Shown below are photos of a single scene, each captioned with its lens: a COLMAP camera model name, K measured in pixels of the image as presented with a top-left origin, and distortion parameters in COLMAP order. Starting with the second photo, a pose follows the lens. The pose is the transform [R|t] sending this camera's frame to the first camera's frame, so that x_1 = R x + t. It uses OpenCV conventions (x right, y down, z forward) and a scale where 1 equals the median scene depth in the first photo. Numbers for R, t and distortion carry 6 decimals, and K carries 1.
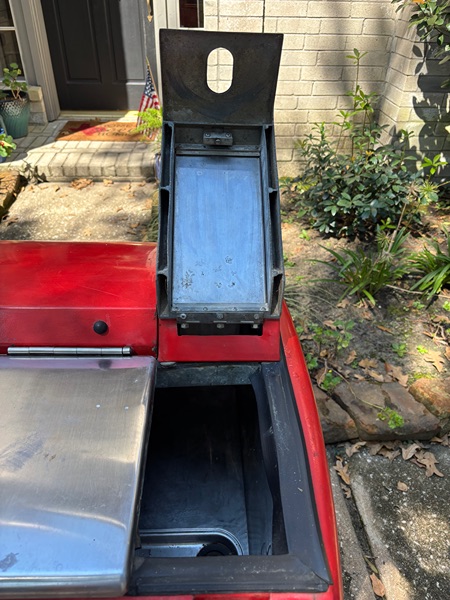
lens RADIAL K [[458.7, 0, 219.3], [0, 458.7, 302.8], [0, 0, 1]] dist [0.062107, -0.079205]
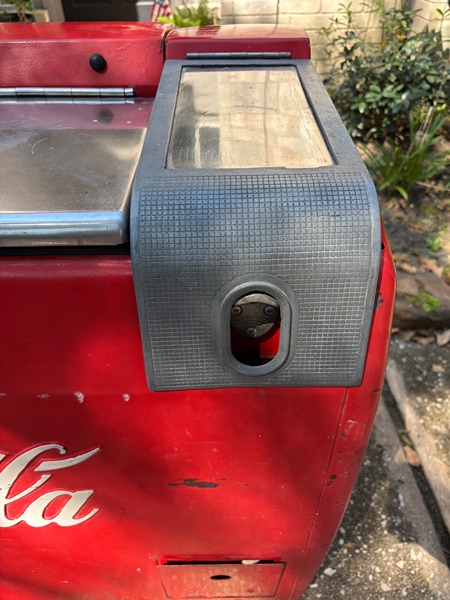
lens RADIAL K [[461.7, 0, 222.2], [0, 461.7, 304.6], [0, 0, 1]] dist [0.011478, -0.001910]
pose [[0.999035, -0.018750, -0.039716, -0.001501], [0.021635, 0.997061, 0.073490, 0.127565], [0.038221, -0.074278, 0.996505, 0.038896]]
